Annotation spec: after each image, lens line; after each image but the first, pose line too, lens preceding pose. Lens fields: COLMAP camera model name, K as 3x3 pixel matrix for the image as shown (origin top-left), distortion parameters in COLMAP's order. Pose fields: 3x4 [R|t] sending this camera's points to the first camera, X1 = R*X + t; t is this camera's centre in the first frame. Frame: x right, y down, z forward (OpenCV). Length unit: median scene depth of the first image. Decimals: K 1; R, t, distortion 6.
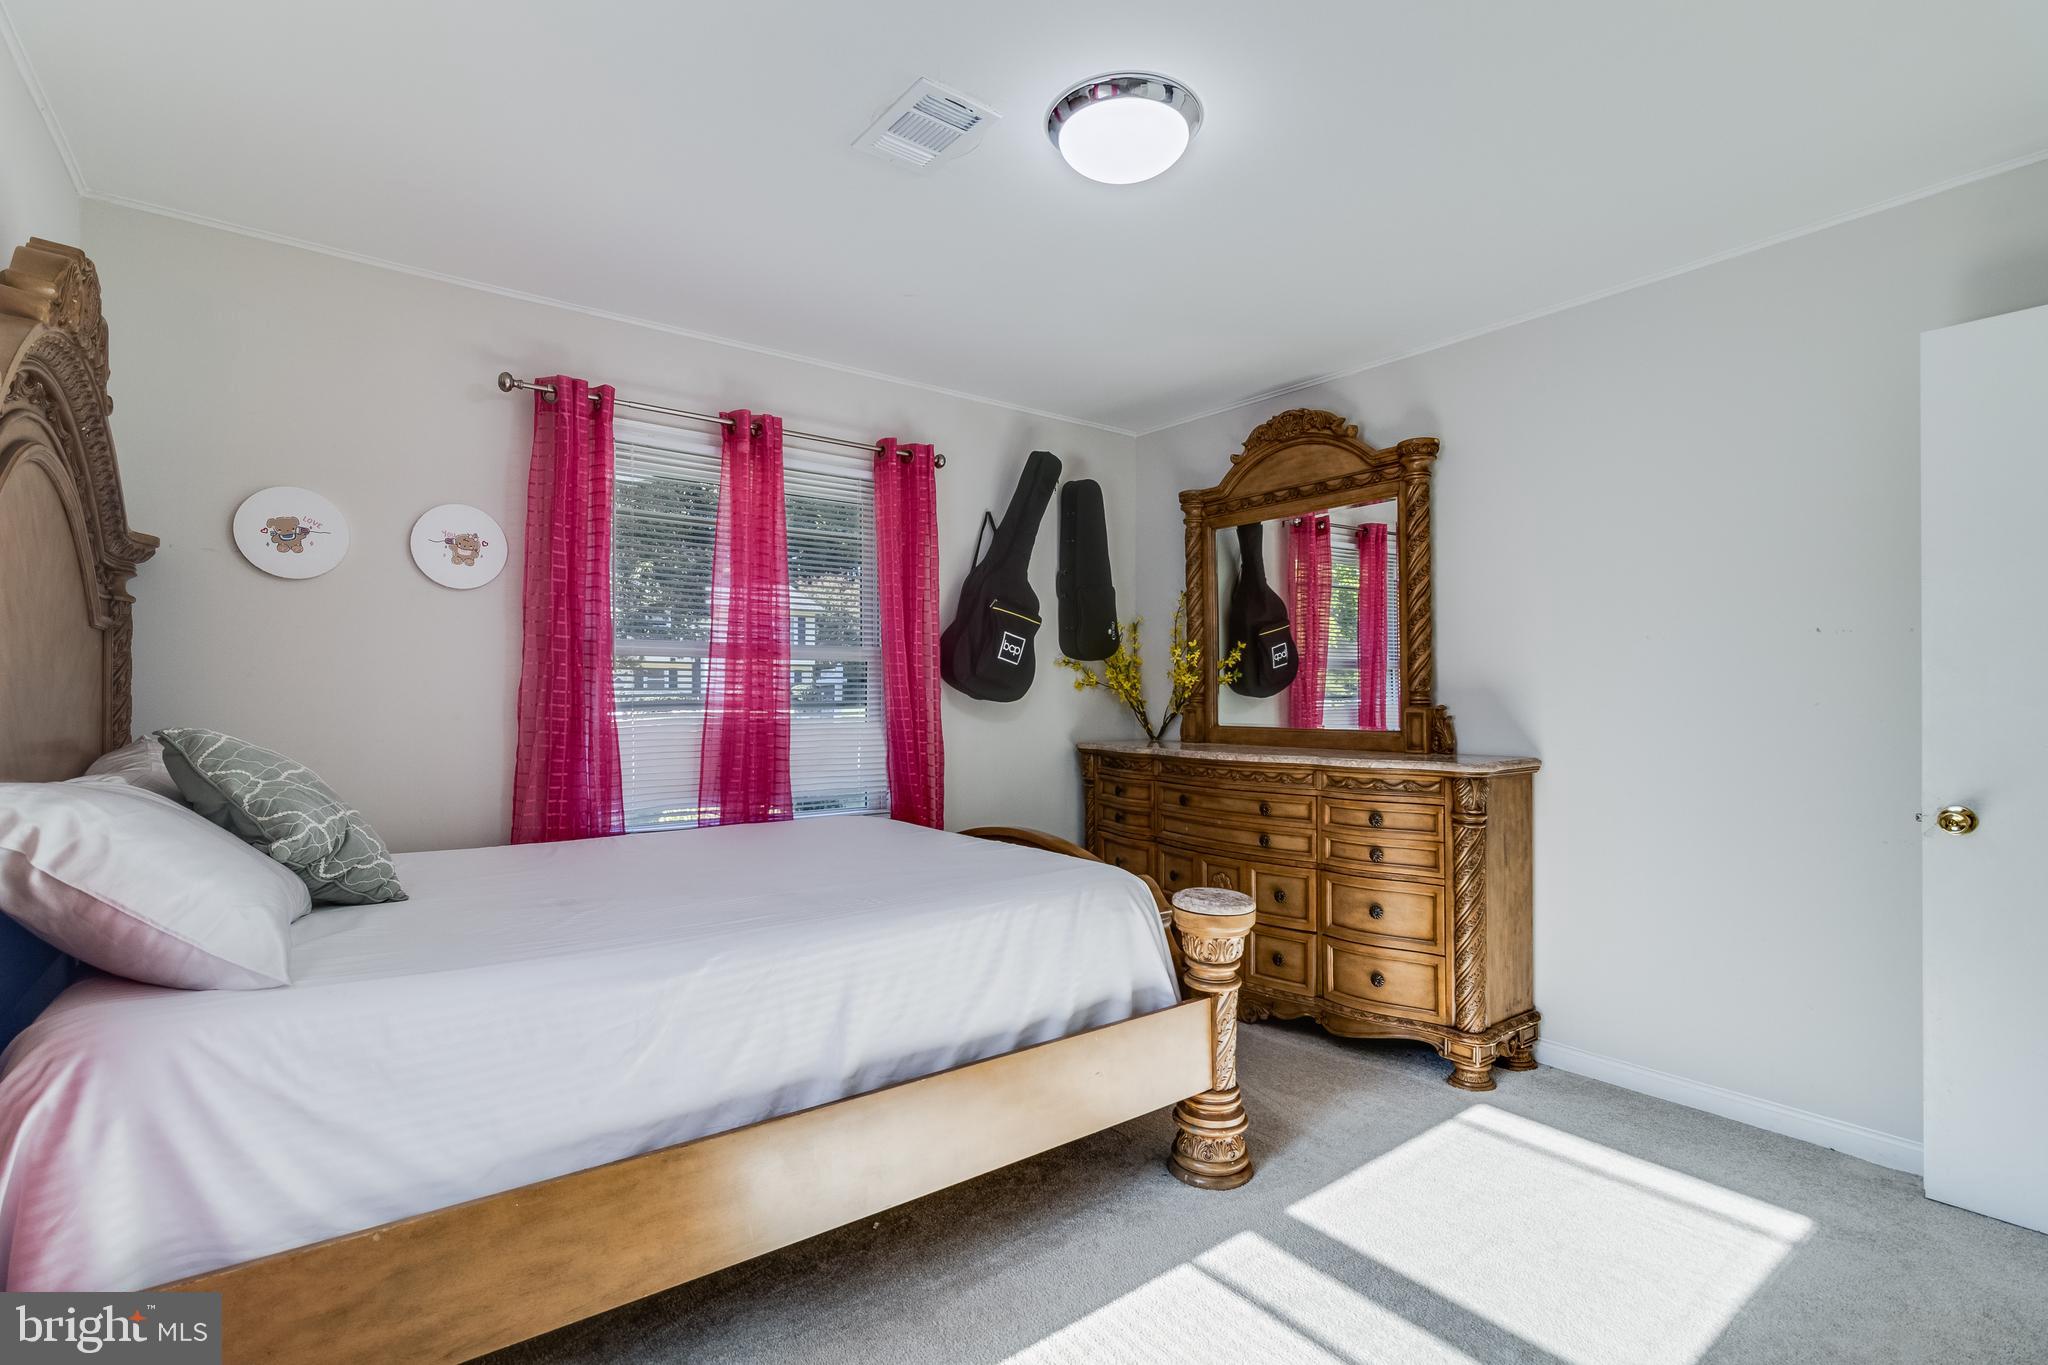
lens RADIAL K [[939.6, 0, 1029.1], [0, 939.6, 688.2], [0, 0, 1]] dist [0.003046, 0.000707]
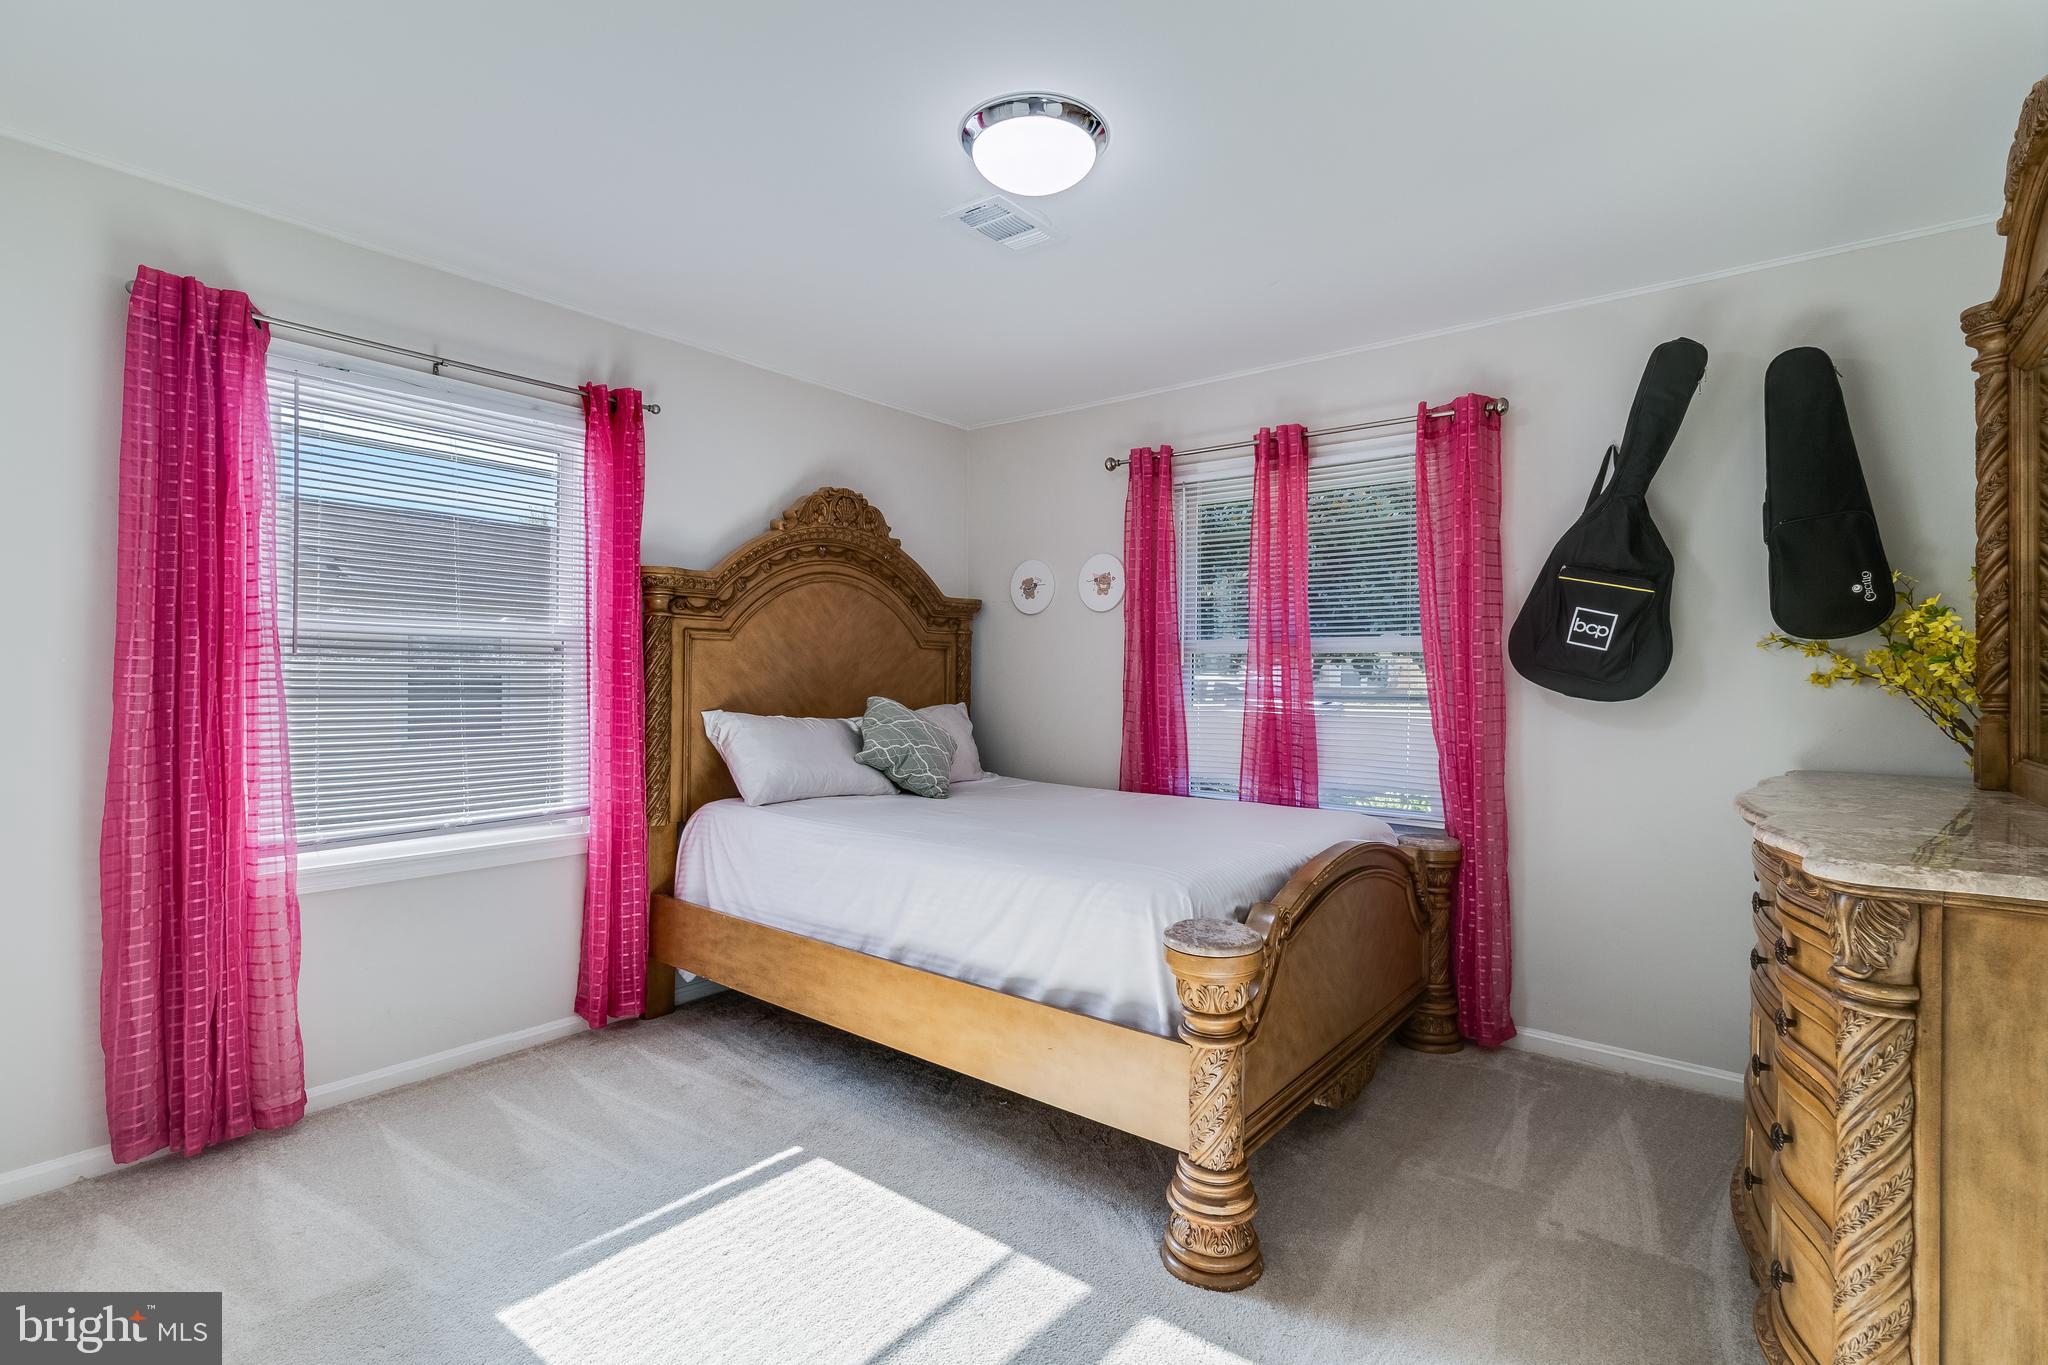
lens RADIAL K [[939.6, 0, 1029.7], [0, 939.6, 676.9], [0, 0, 1]] dist [0.003046, 0.000707]
pose [[0.259093, 0.000108, -0.965852, 0.777306], [-0.004901, 0.999987, -0.001203, -0.001235], [0.965840, 0.005046, 0.259090, 0.510586]]
